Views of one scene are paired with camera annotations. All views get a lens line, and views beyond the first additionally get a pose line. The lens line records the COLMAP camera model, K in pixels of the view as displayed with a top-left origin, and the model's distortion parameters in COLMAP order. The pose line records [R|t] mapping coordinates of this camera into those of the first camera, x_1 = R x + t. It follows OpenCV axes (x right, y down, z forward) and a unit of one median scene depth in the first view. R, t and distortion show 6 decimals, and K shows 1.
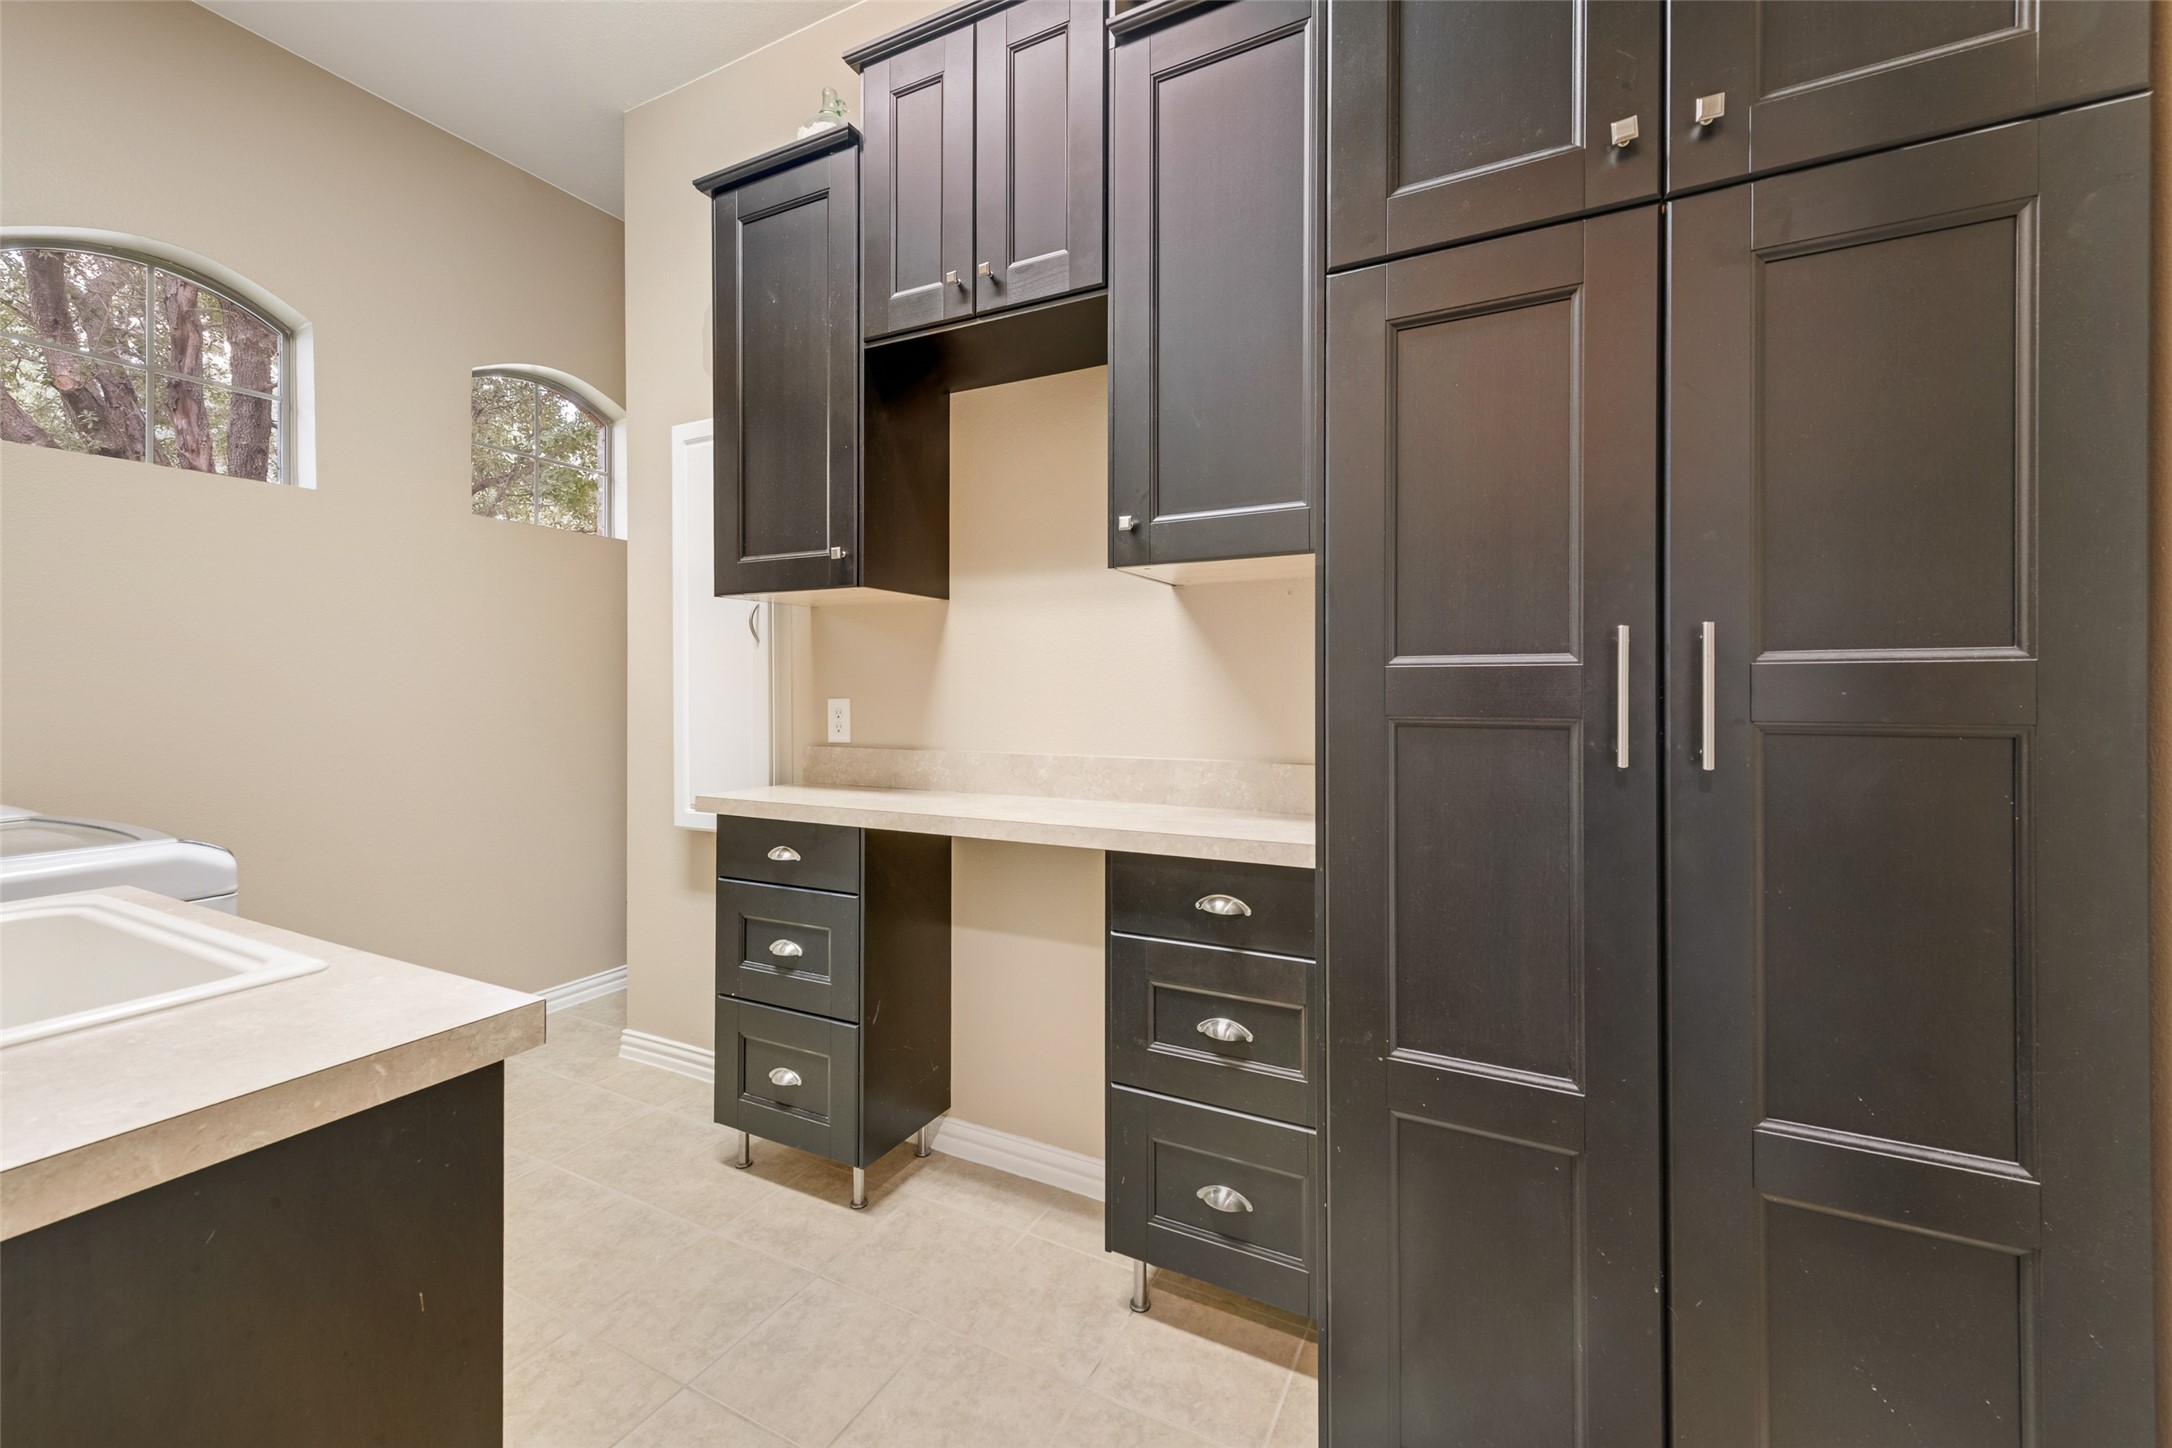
lens RADIAL K [[864.1, 0, 1098.4], [0, 864.1, 704.7], [0, 0, 1]] dist [0.010718, -0.000451]
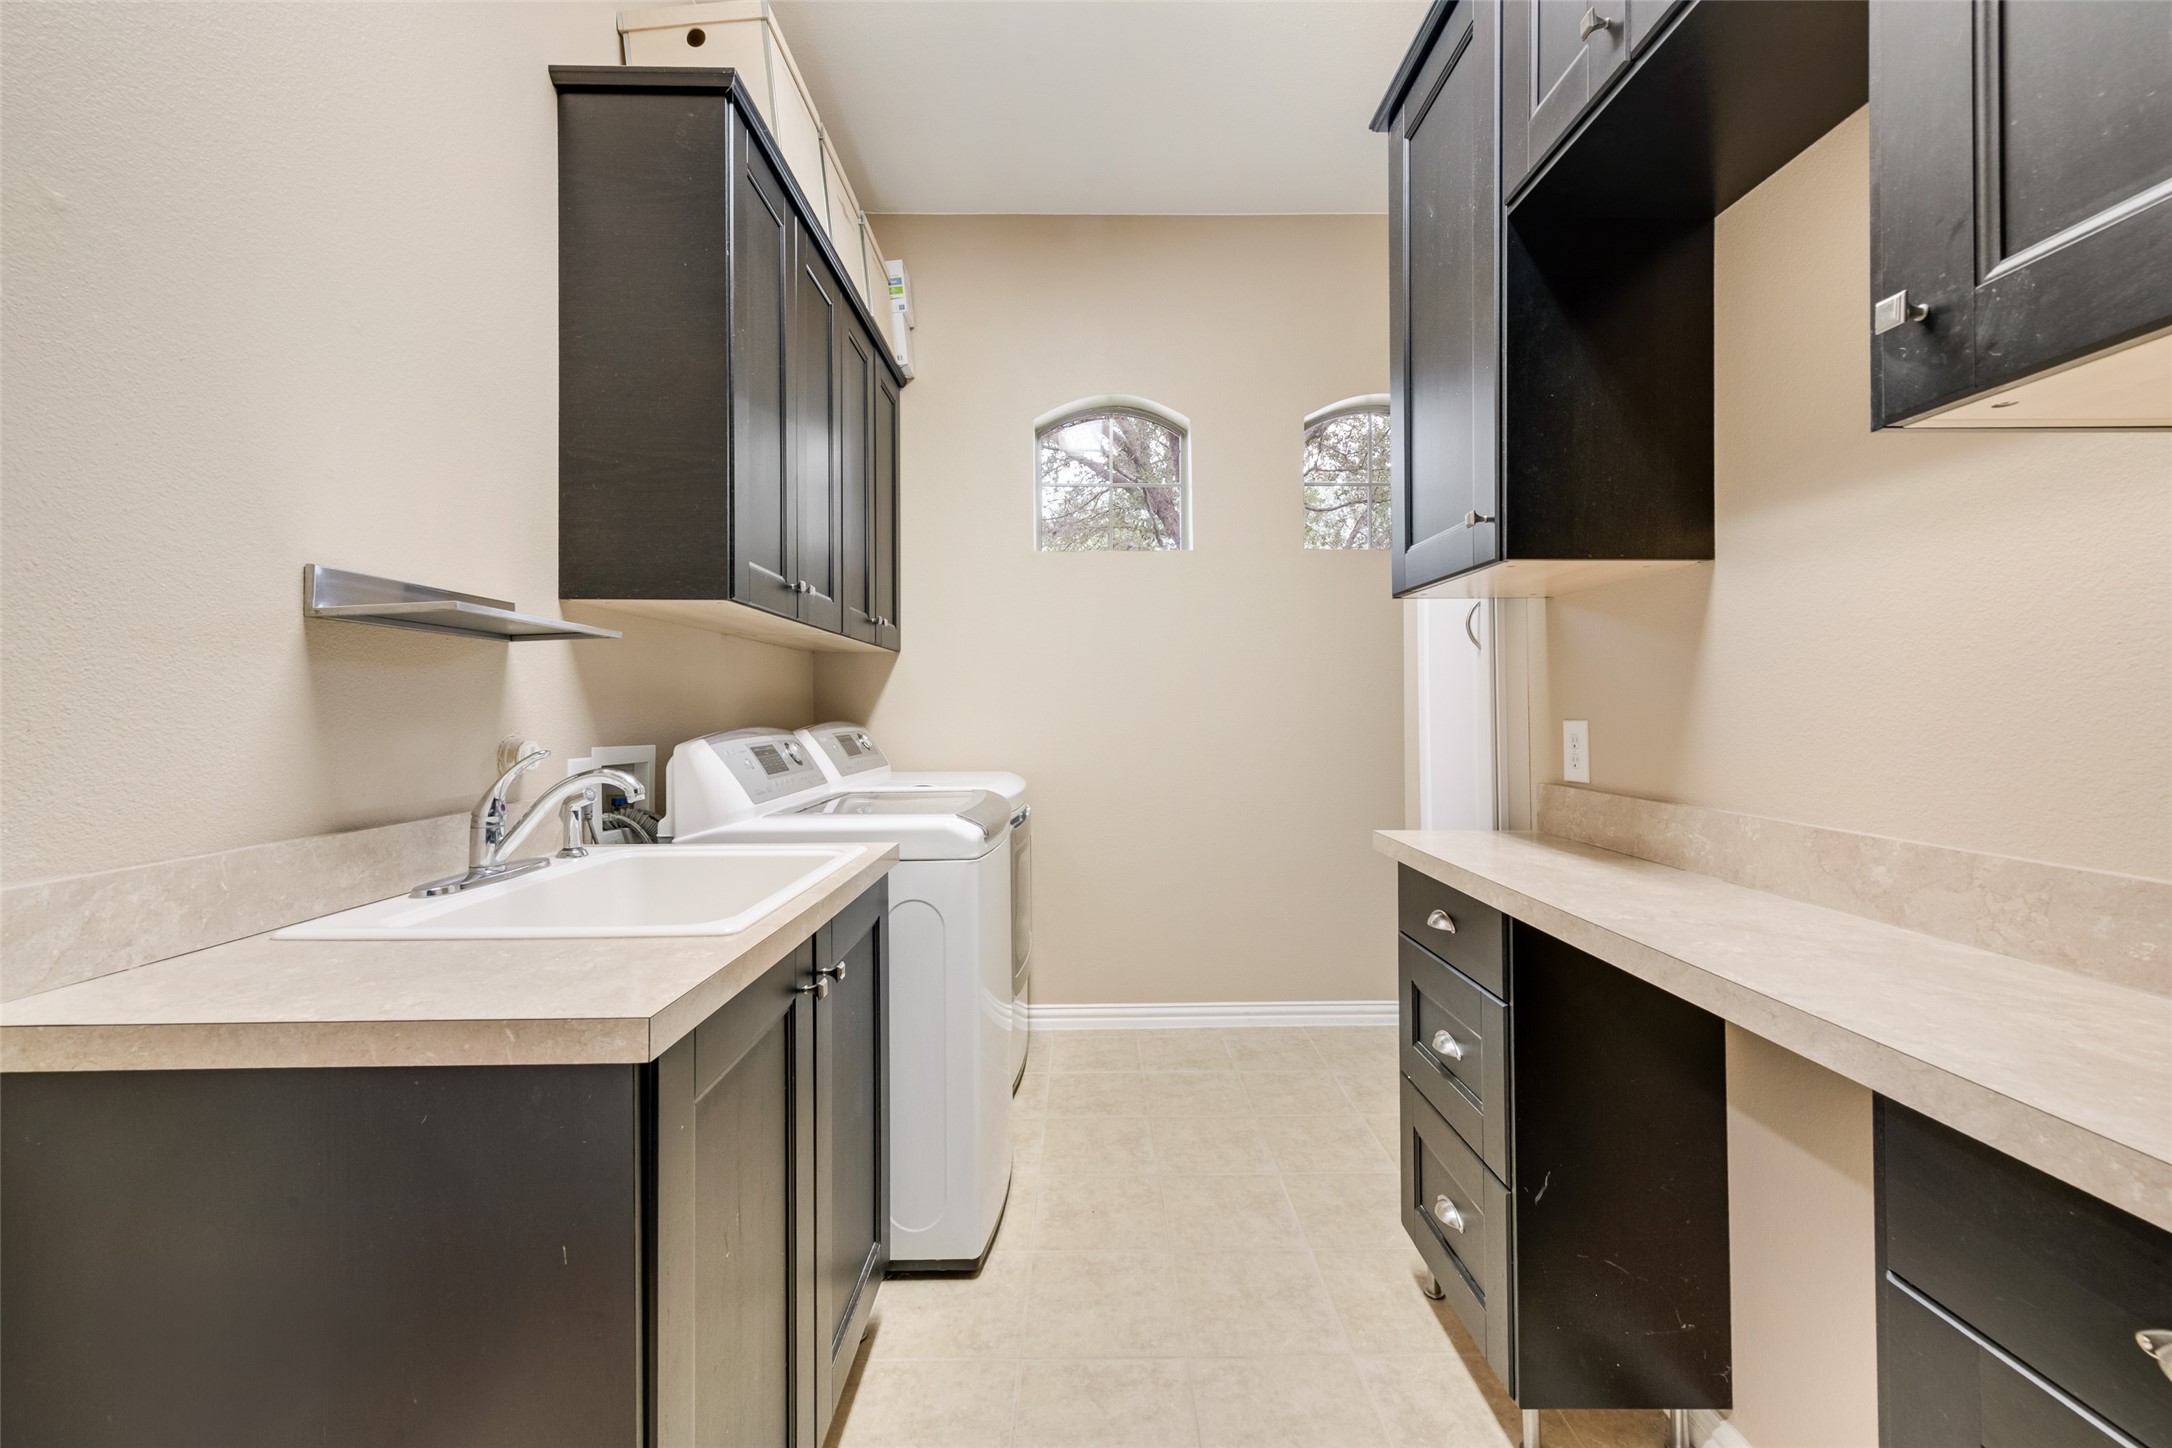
lens RADIAL K [[864.1, 0, 1088.5], [0, 864.1, 709.1], [0, 0, 1]] dist [0.010718, -0.000451]
pose [[0.459229, 0.001664, -0.888317, 0.169565], [-0.015107, 0.999868, -0.005937, -0.006930], [0.888190, 0.016146, 0.459193, 0.343632]]
